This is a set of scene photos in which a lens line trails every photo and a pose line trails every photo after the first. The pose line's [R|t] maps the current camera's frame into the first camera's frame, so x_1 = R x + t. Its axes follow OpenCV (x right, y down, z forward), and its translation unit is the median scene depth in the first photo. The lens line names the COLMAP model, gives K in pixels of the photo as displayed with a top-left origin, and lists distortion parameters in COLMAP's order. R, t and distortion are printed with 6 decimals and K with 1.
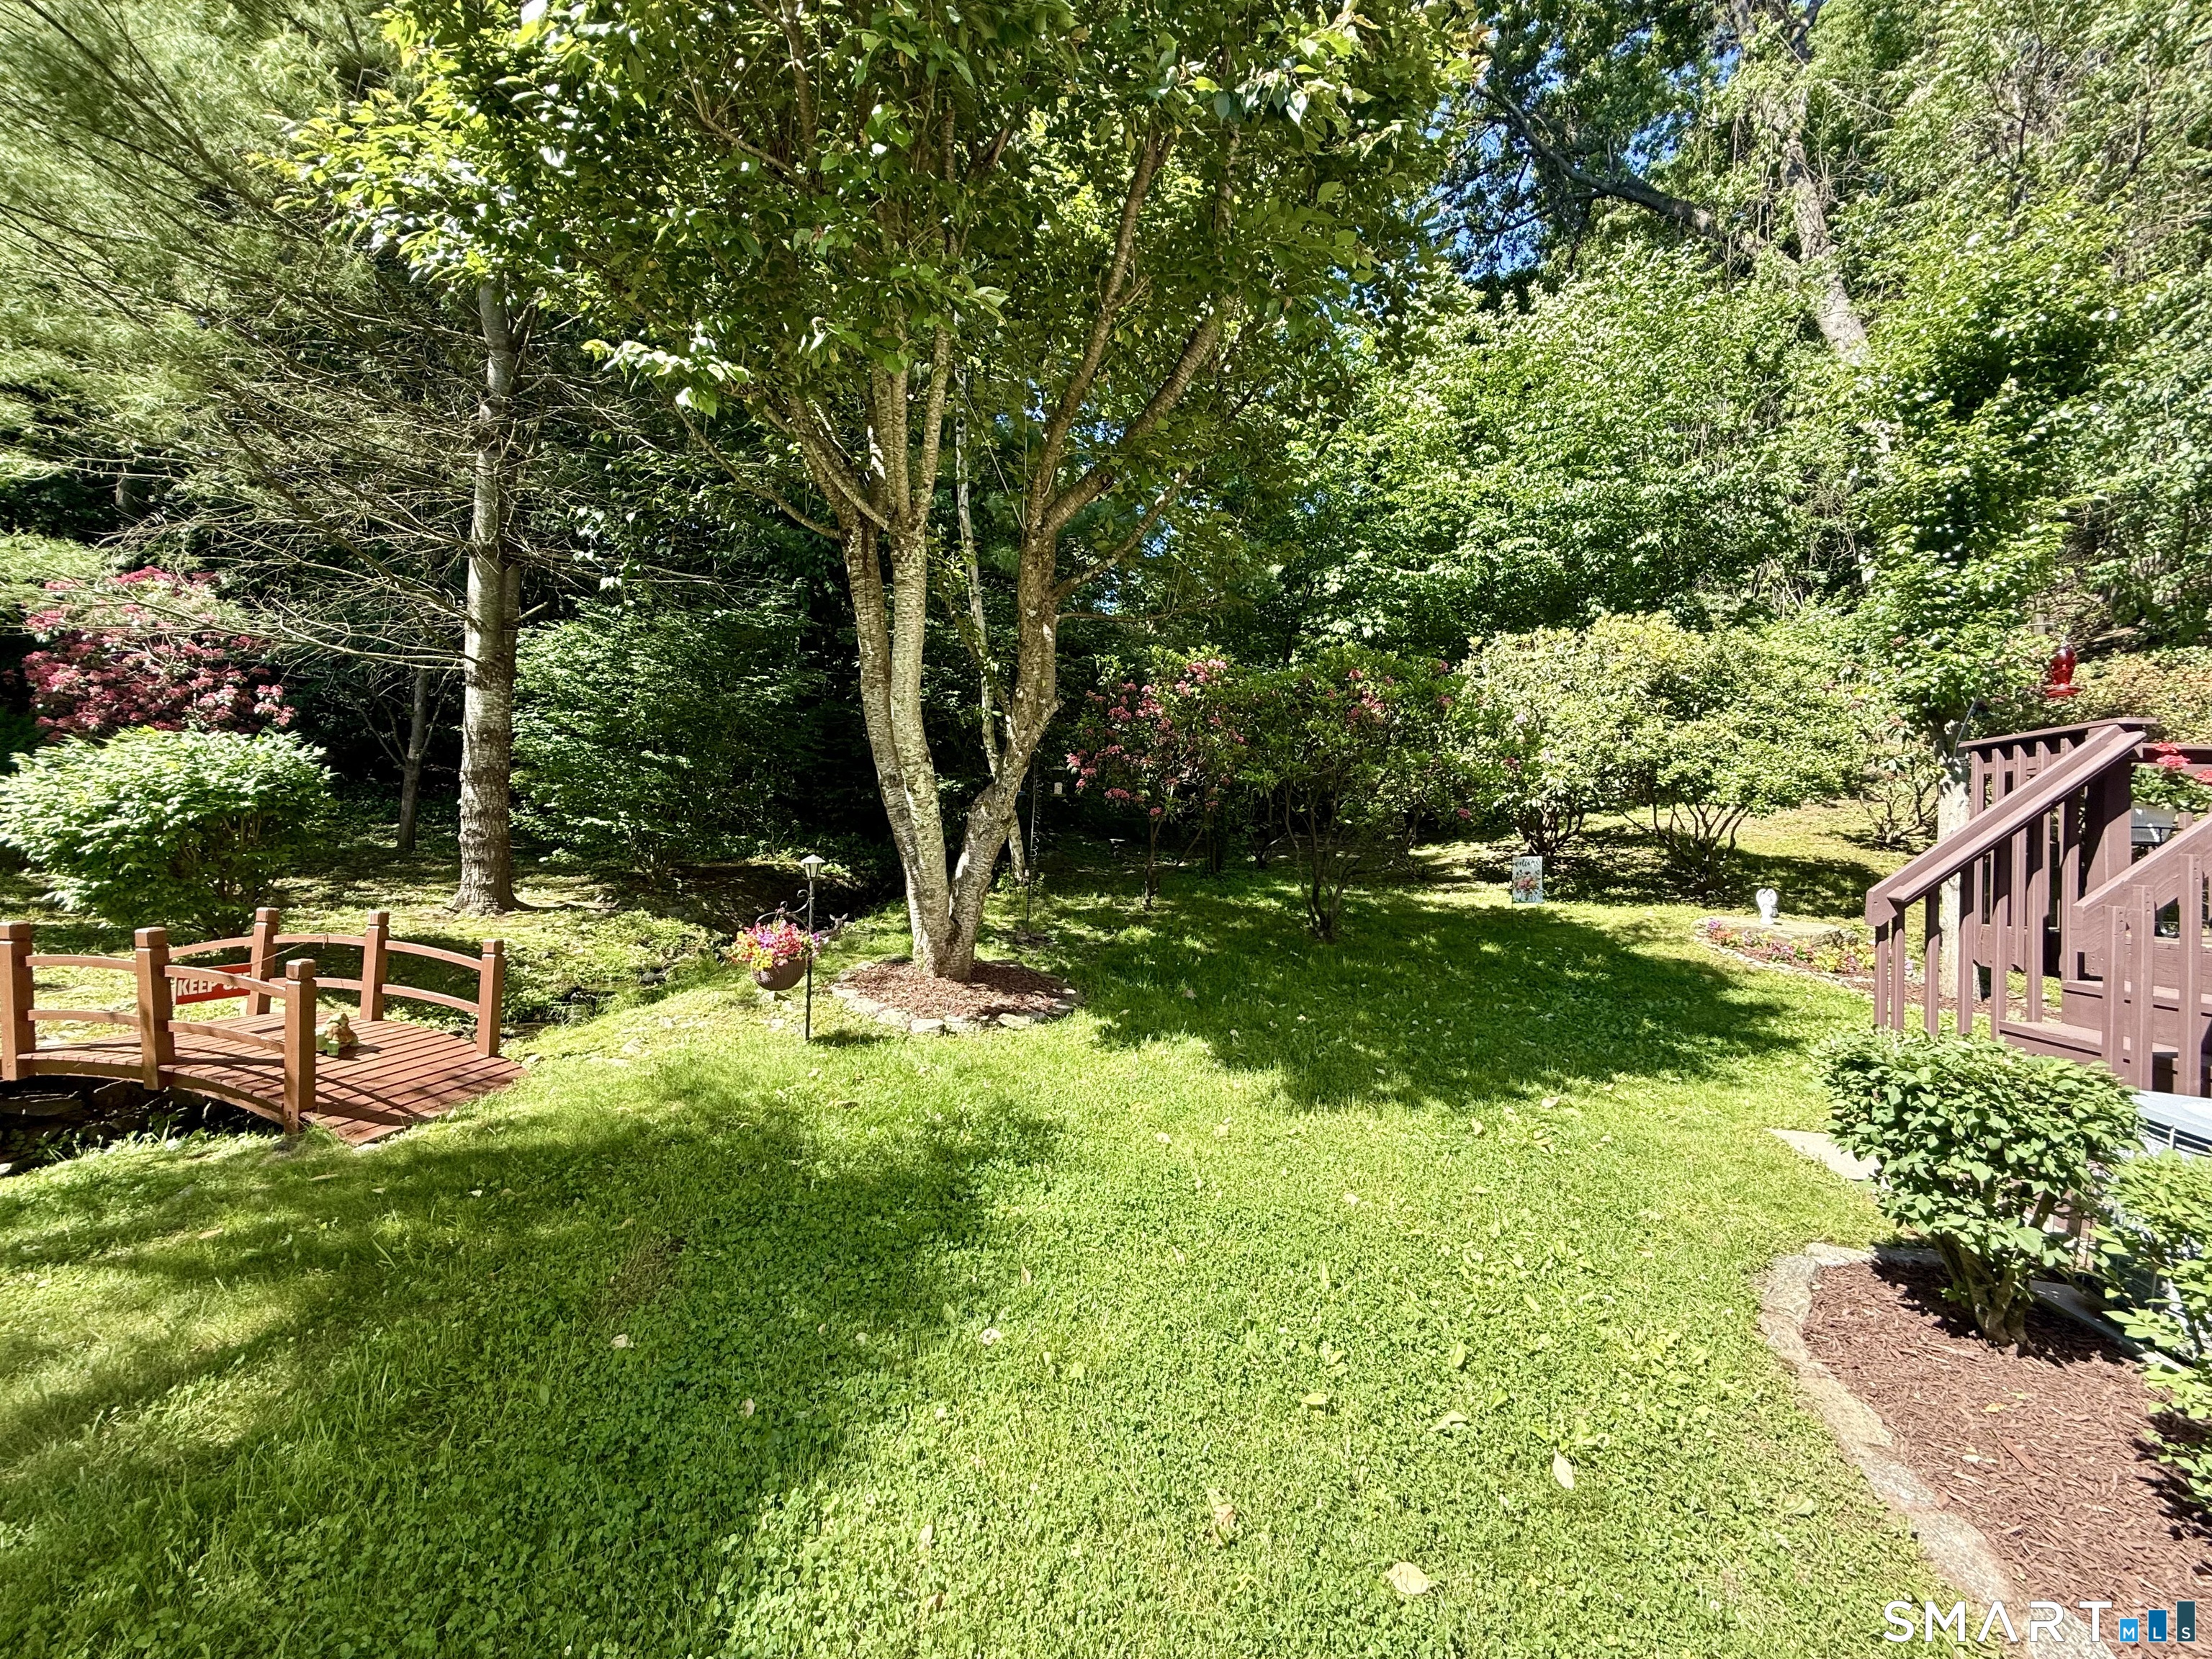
lens RADIAL K [[881.1, 0, 1098.9], [0, 881.1, 832.2], [0, 0, 1]] dist [0.000036, 0.000107]
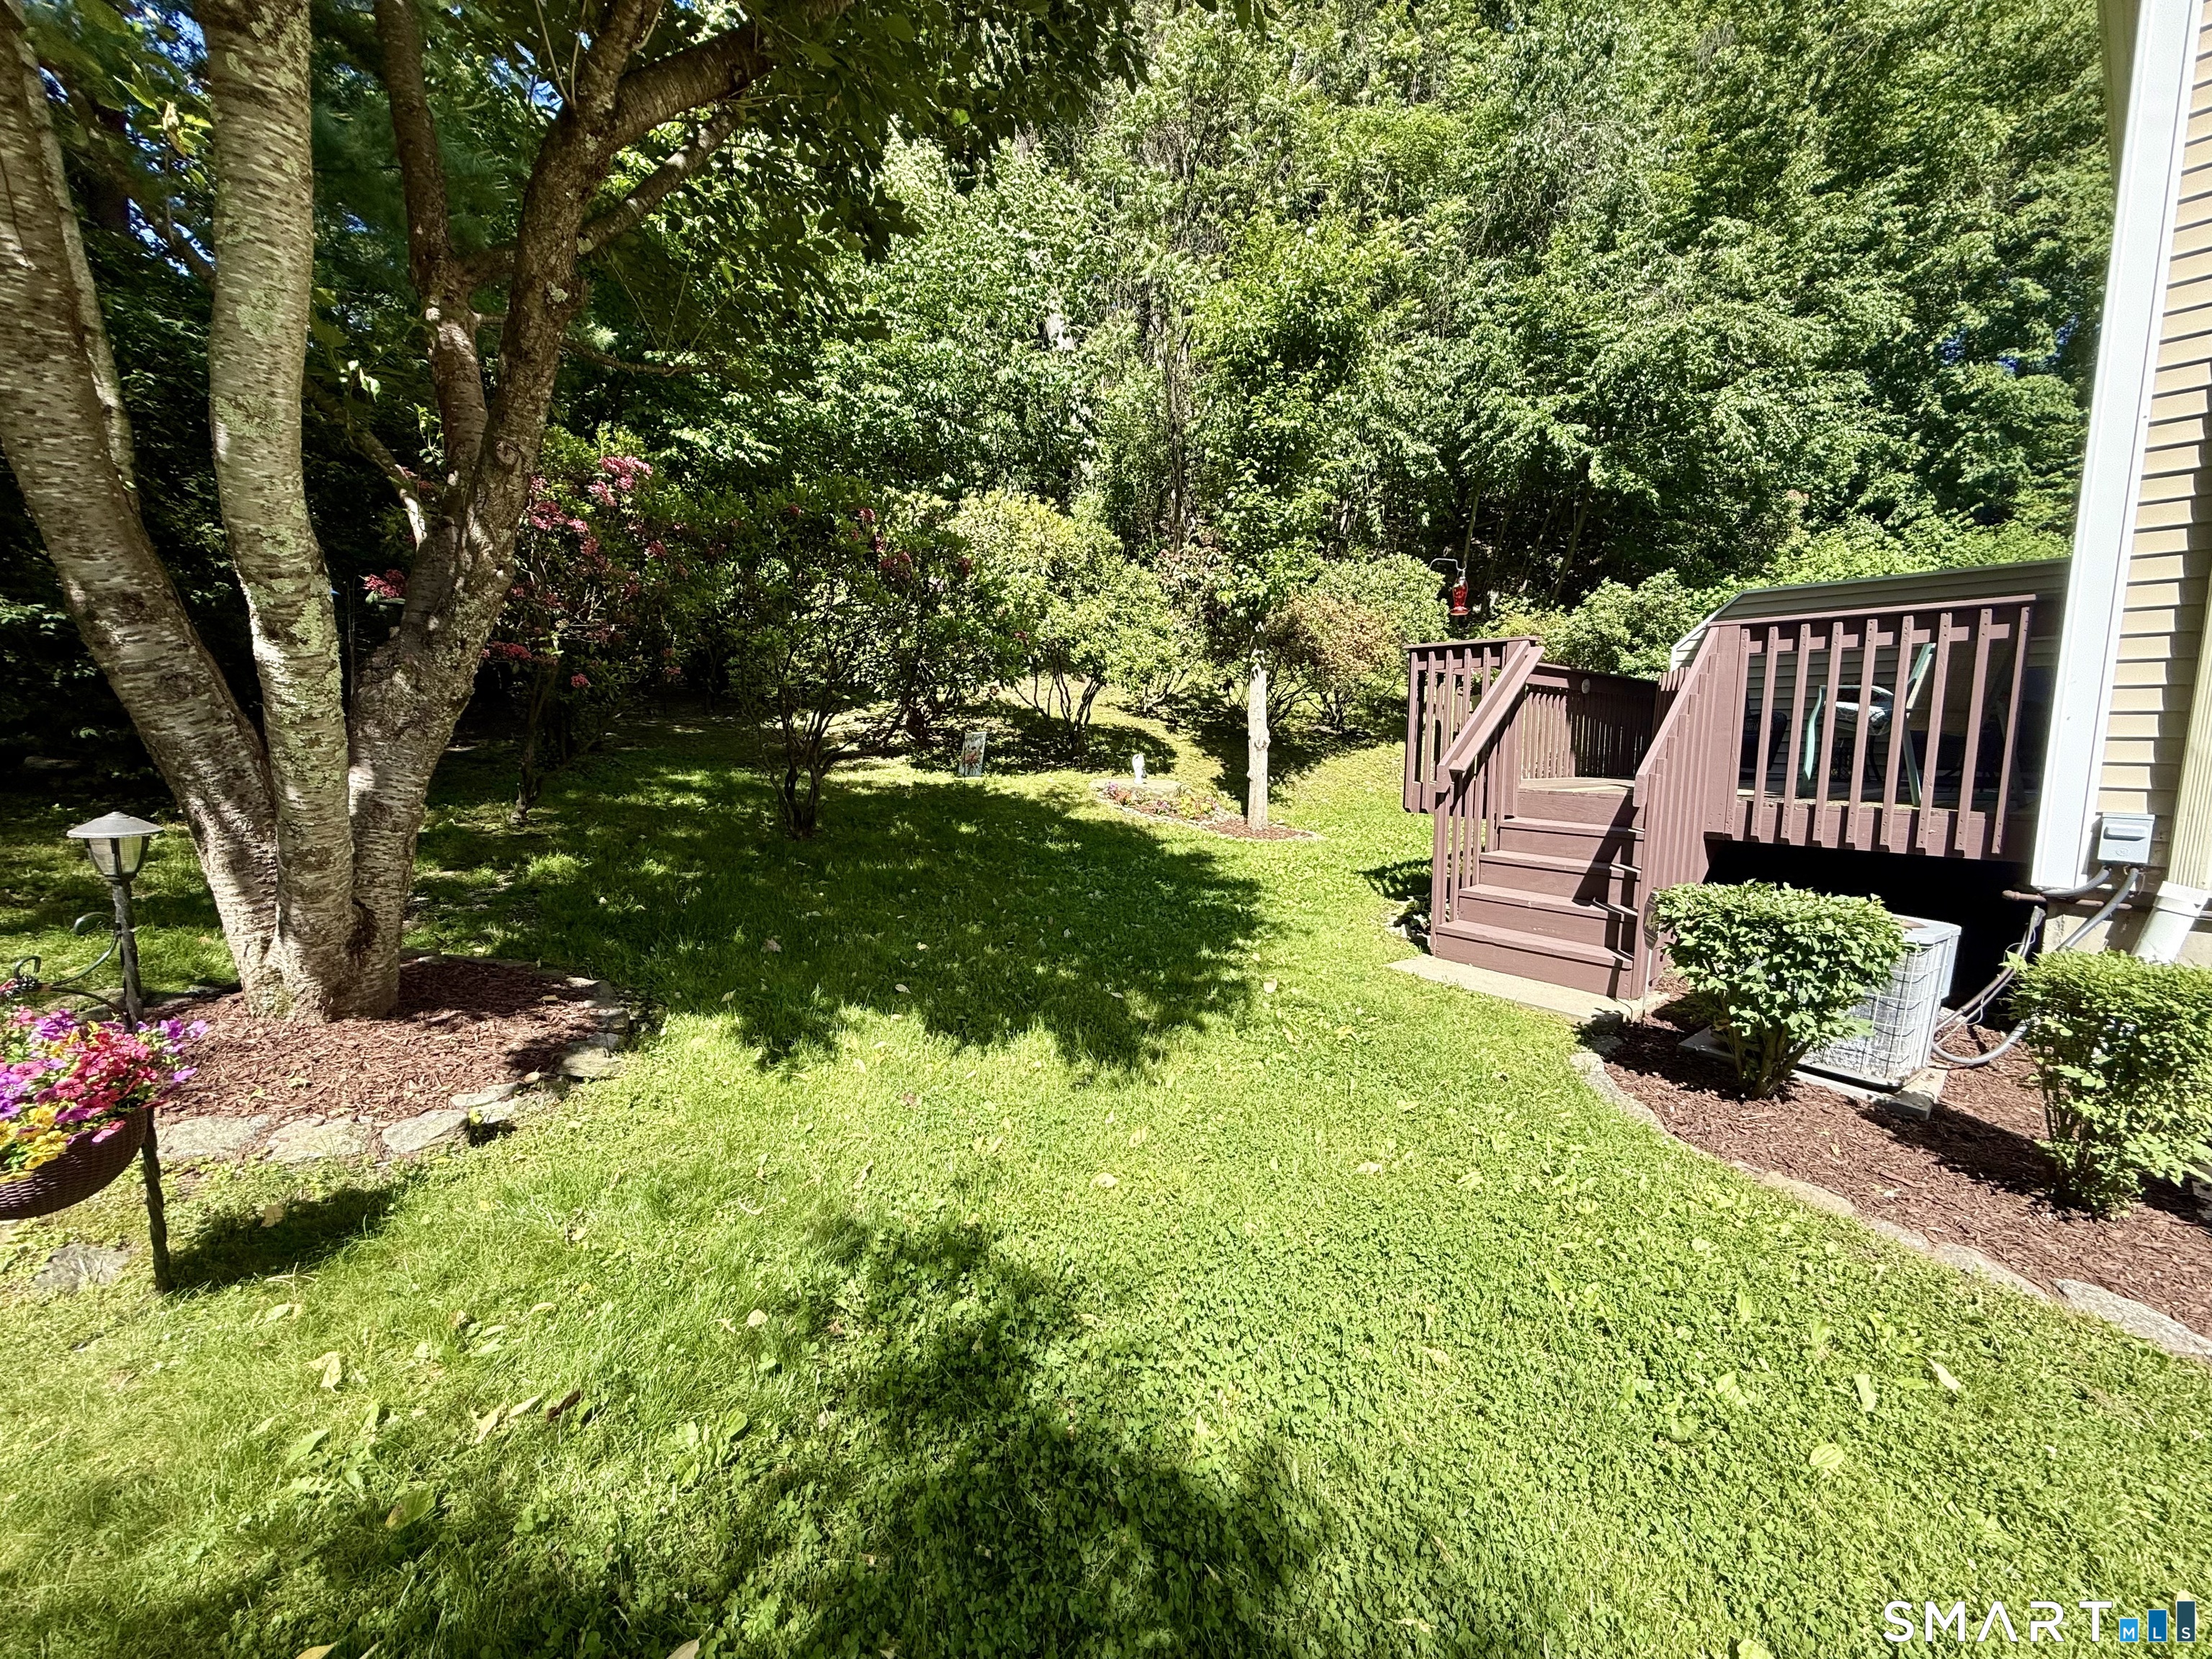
lens RADIAL K [[881.1, 0, 1098.9], [0, 881.1, 832.2], [0, 0, 1]] dist [0.000036, 0.000107]
pose [[0.652826, -0.111655, 0.749234, -0.240065], [-0.005405, 0.988365, 0.152001, -0.016564], [-0.757489, -0.103280, 0.644627, 0.334271]]
